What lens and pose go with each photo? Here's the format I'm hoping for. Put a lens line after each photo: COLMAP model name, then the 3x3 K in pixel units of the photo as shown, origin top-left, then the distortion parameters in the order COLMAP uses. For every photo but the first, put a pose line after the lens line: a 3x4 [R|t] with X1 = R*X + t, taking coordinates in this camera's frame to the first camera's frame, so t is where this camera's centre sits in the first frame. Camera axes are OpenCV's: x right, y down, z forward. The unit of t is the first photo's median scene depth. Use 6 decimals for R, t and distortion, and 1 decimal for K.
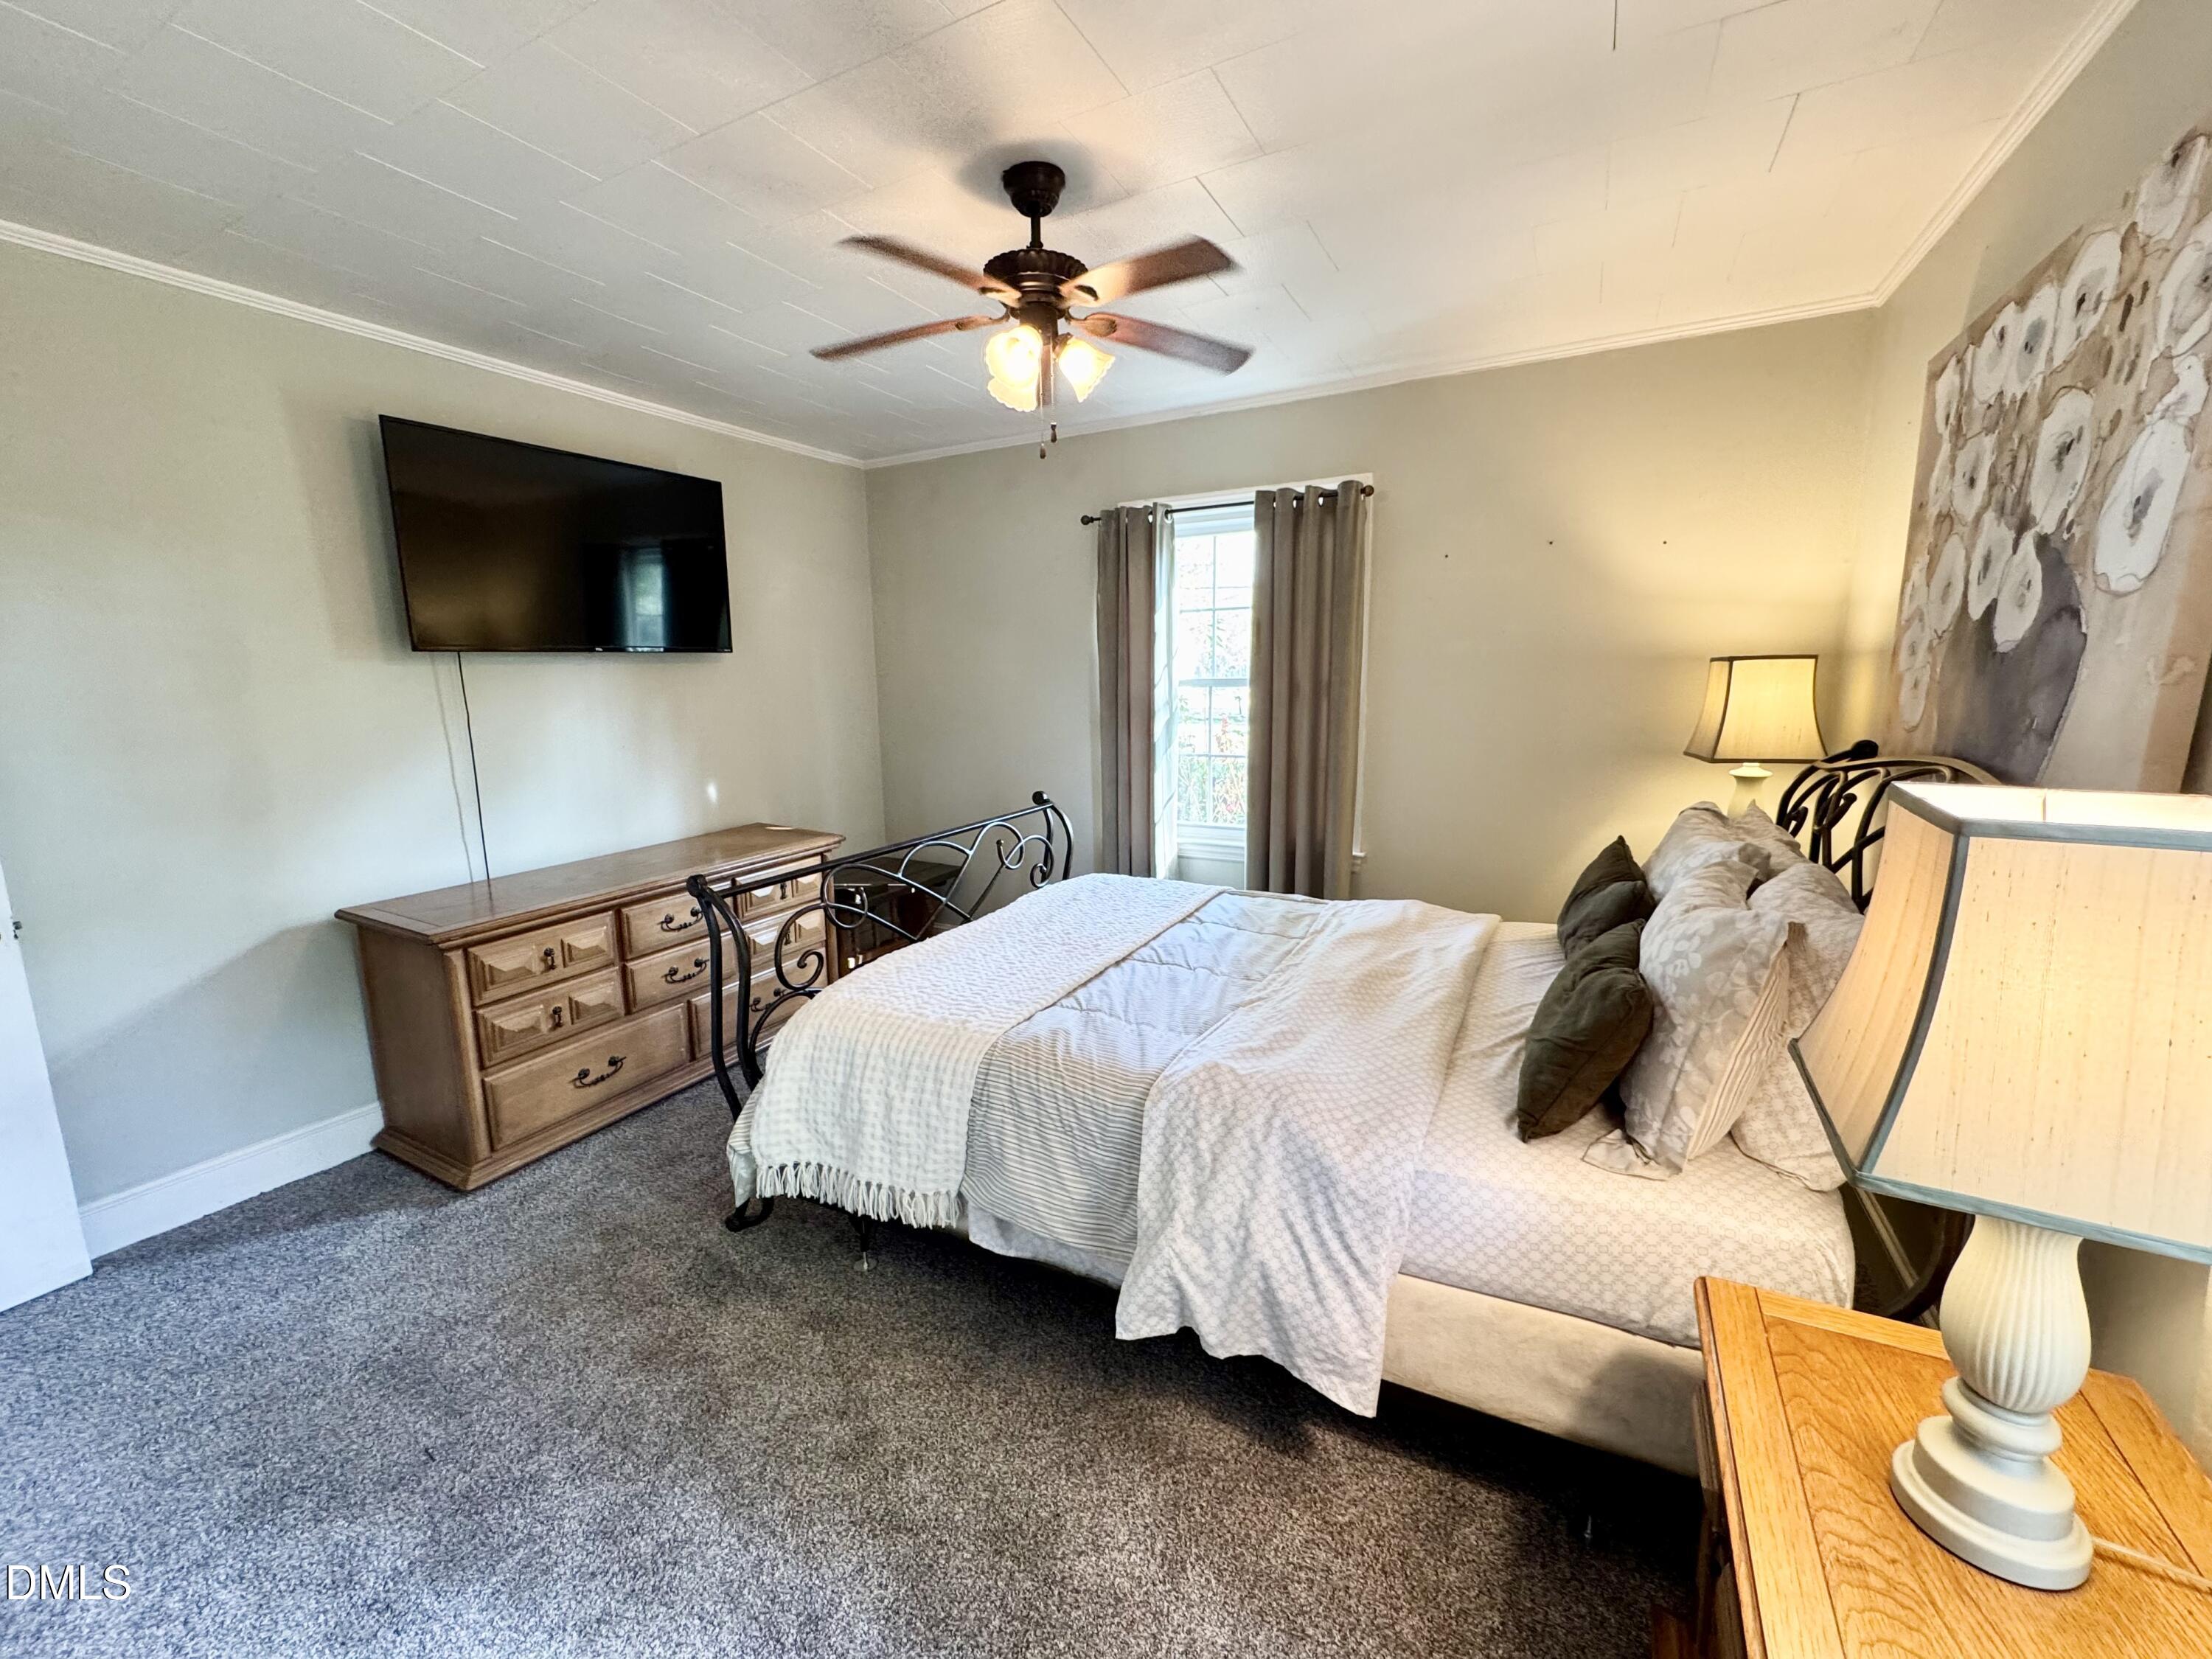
lens RADIAL K [[881.2, 0, 1102.5], [0, 881.2, 829.0], [0, 0, 1]] dist [-0.003355, -0.000184]
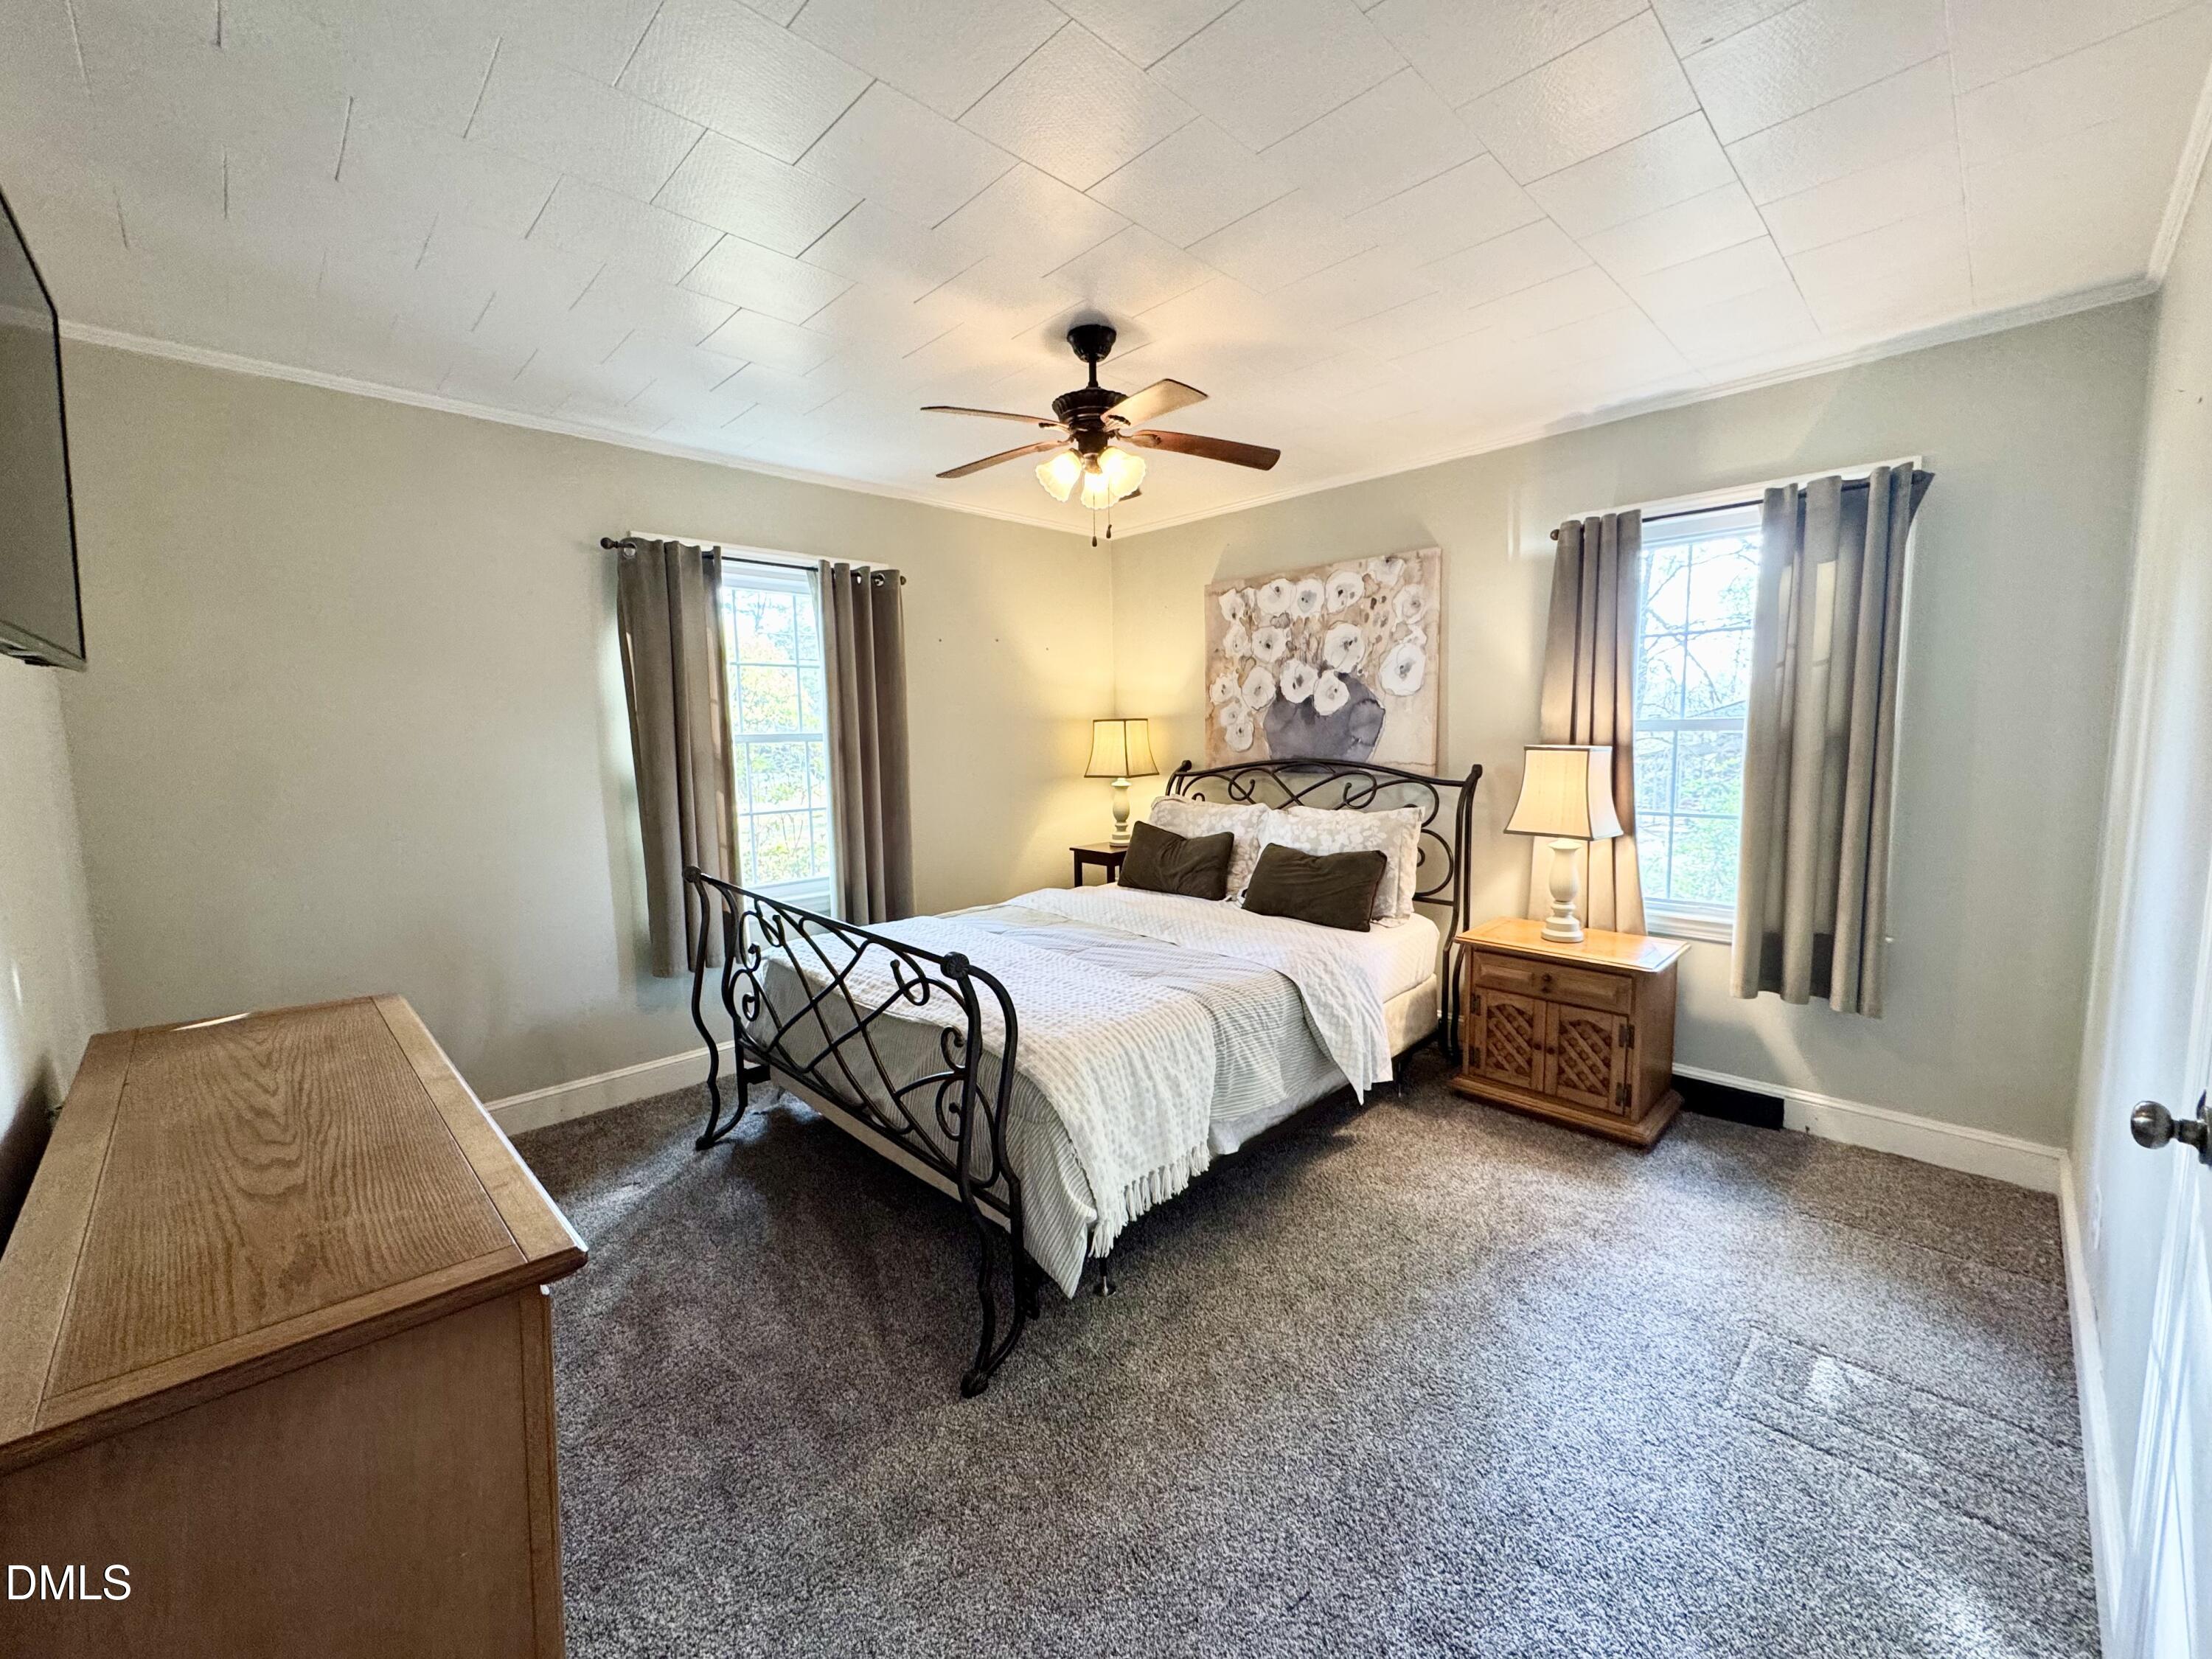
lens RADIAL K [[881.2, 0, 1102.5], [0, 881.2, 829.0], [0, 0, 1]] dist [-0.003355, -0.000184]
pose [[0.298006, -0.096448, 0.949679, -1.374119], [0.177874, 0.983068, 0.044022, -0.084092], [-0.937845, 0.155805, 0.310116, 0.704379]]
